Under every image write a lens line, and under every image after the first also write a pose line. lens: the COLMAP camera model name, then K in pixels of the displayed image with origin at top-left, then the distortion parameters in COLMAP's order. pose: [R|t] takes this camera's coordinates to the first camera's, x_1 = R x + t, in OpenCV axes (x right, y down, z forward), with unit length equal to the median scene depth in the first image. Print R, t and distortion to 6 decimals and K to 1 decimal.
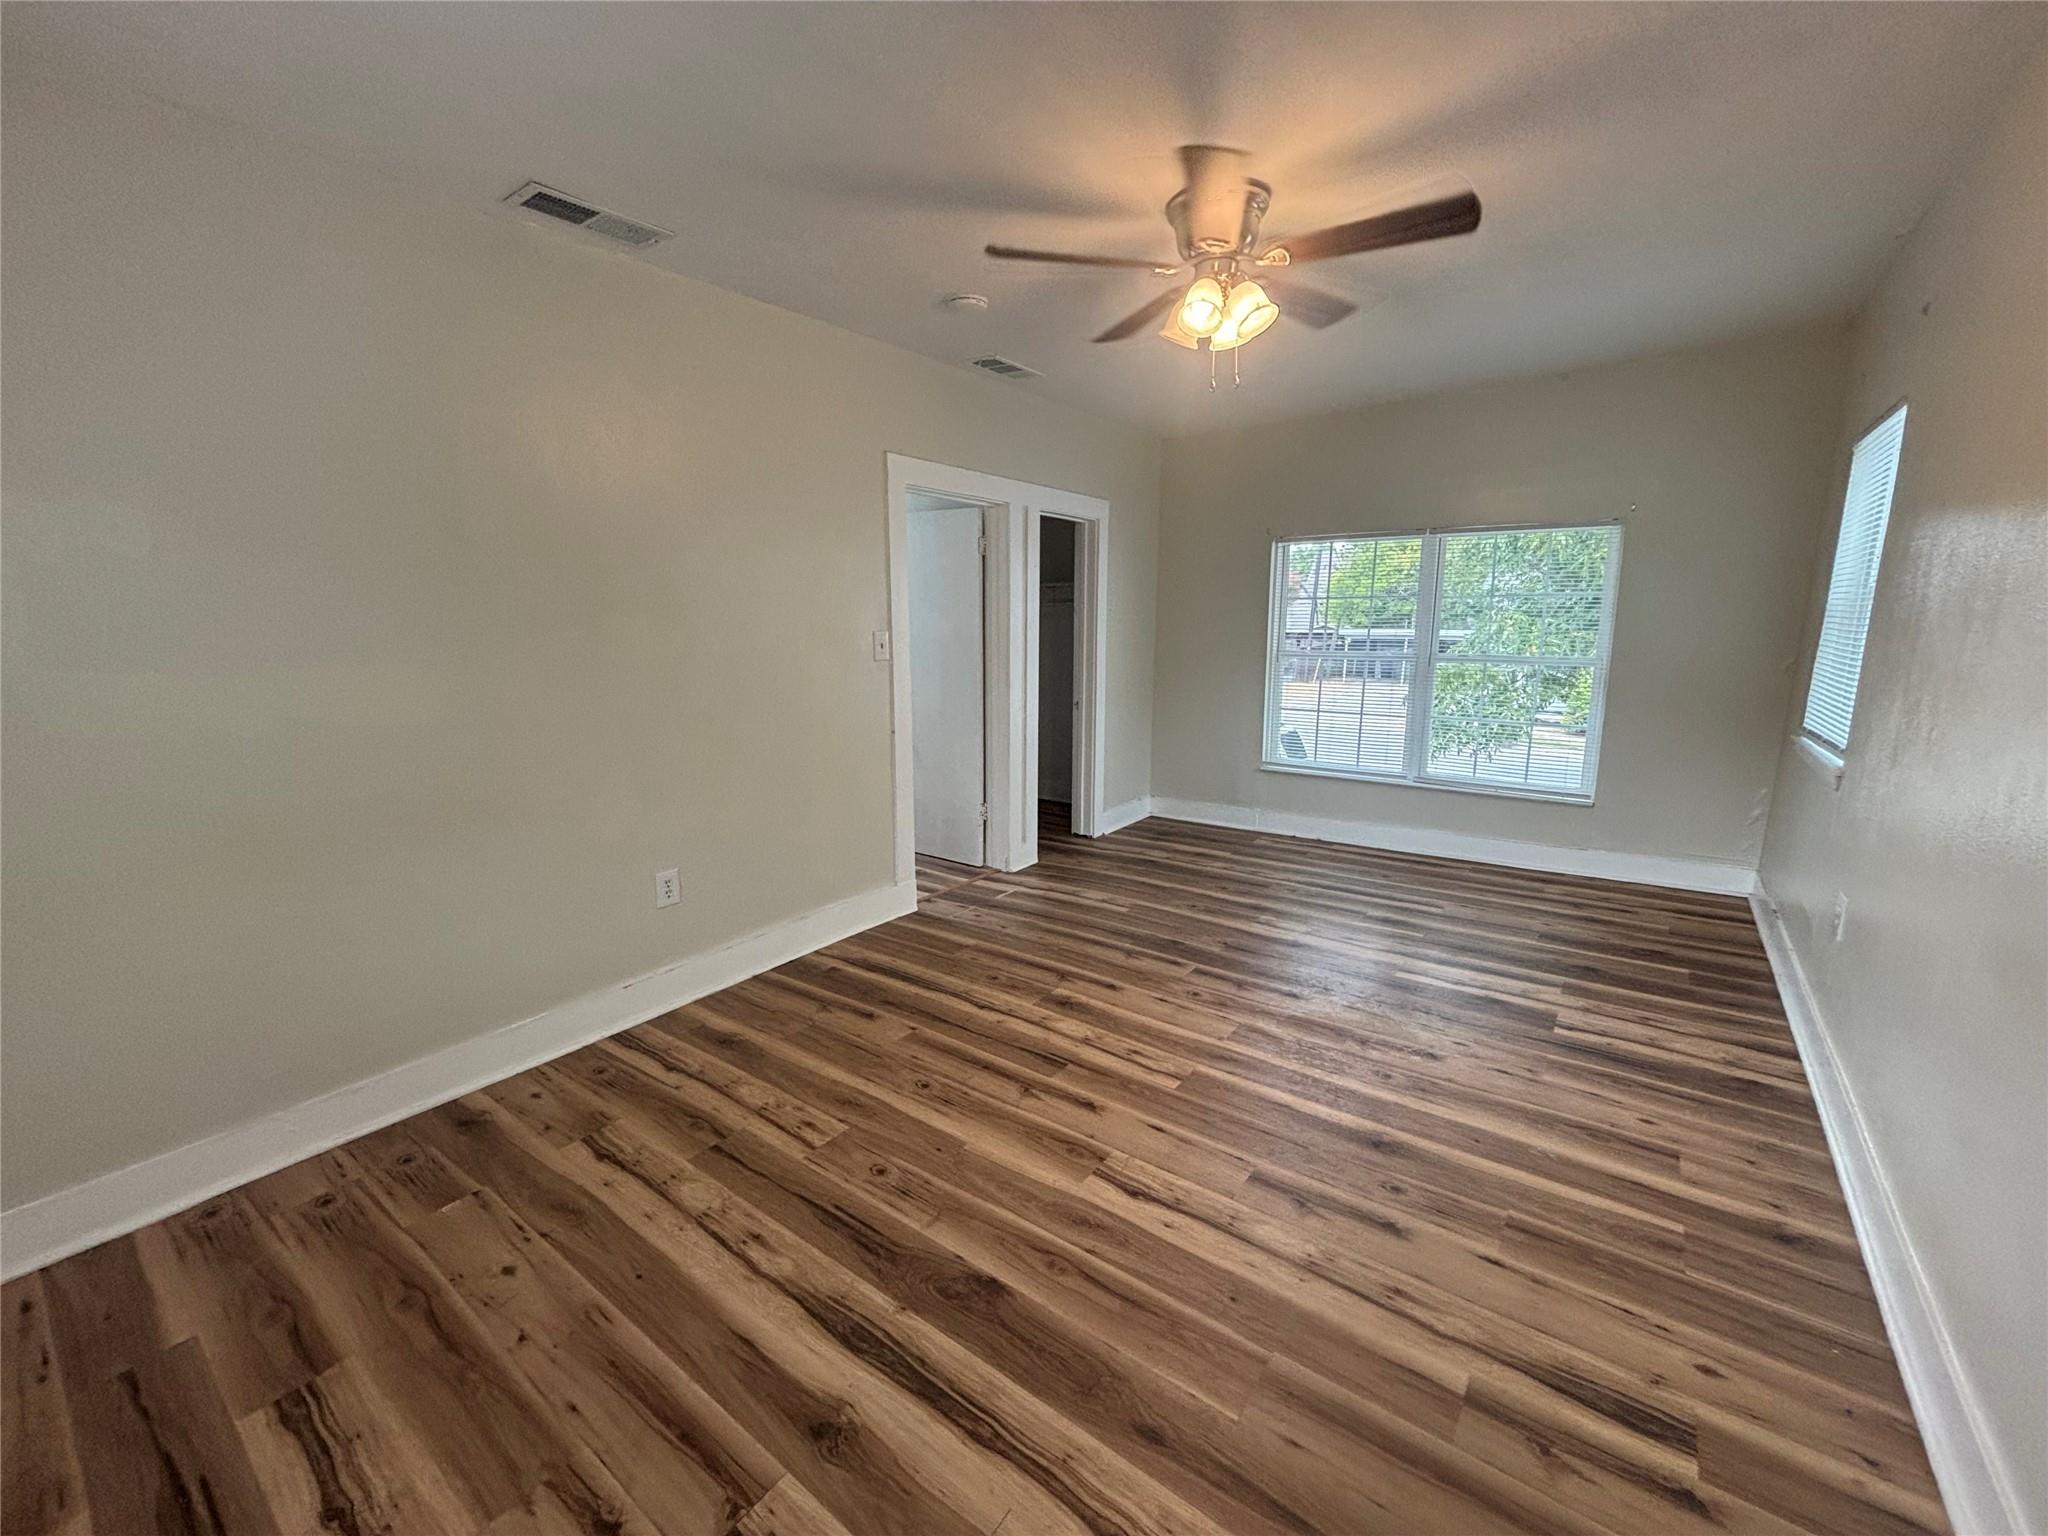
lens RADIAL K [[834.0, 0, 1024.0], [0, 834.0, 769.9], [0, 0, 1]] dist [-0.003027, -0.000011]
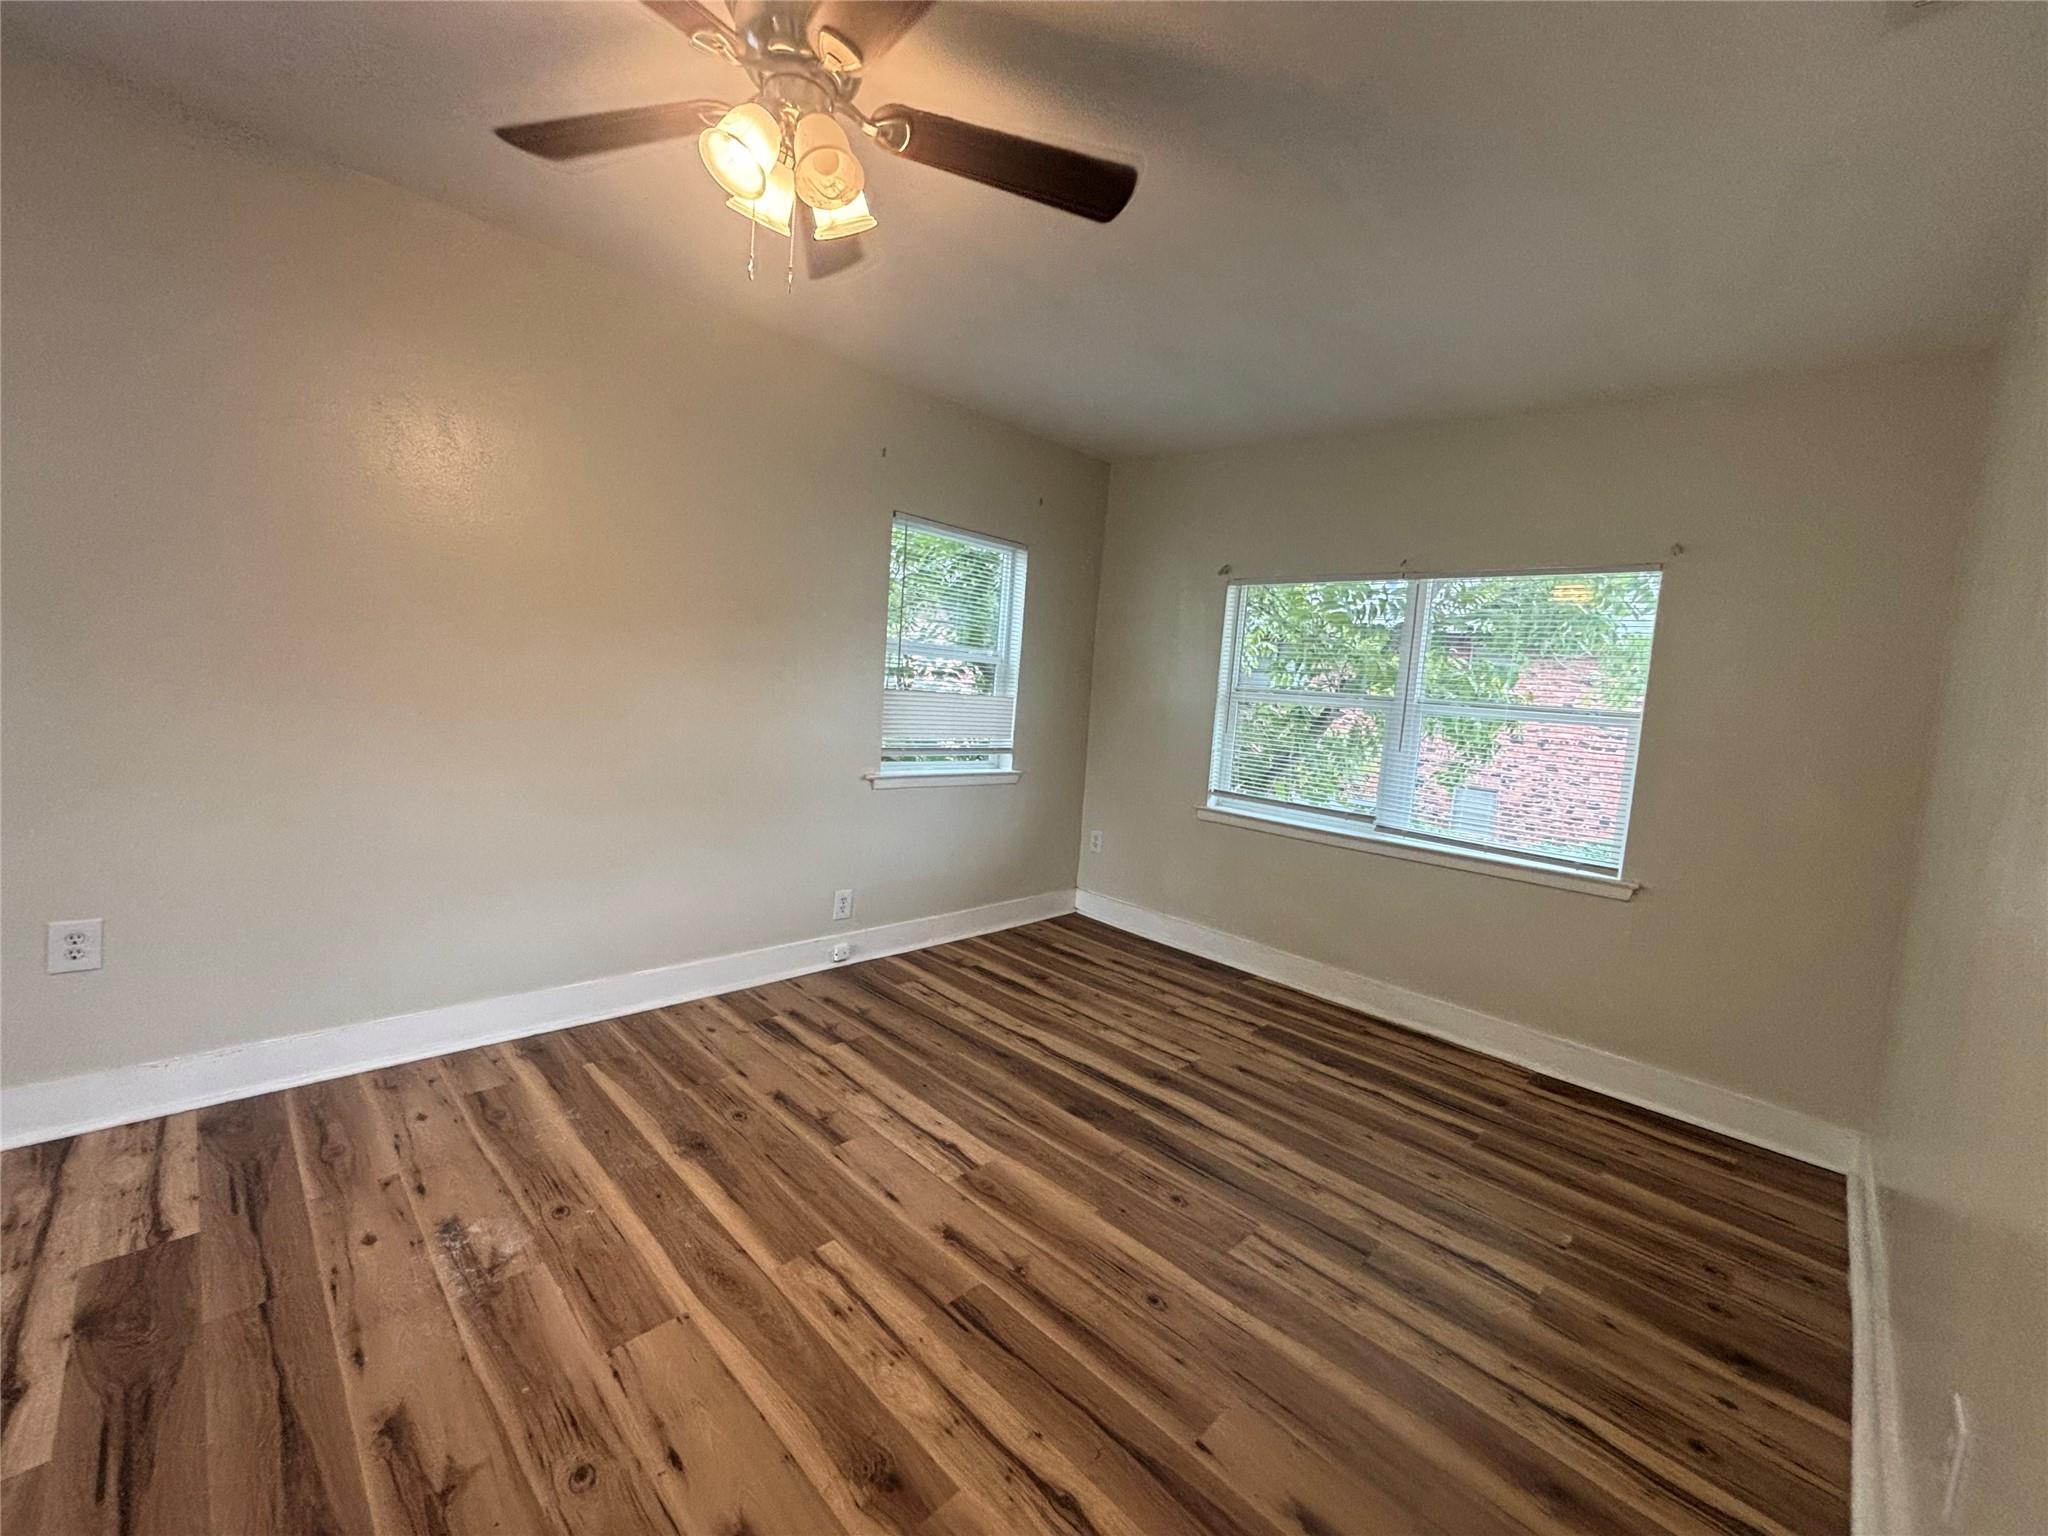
lens RADIAL K [[834.0, 0, 1021.9], [0, 834.0, 766.2], [0, 0, 1]] dist [-0.003027, -0.000011]
pose [[-0.987759, -0.083113, 0.132004, -0.071787], [-0.043529, 0.959480, 0.278394, -0.317778], [-0.149793, 0.269240, -0.951353, 1.839369]]
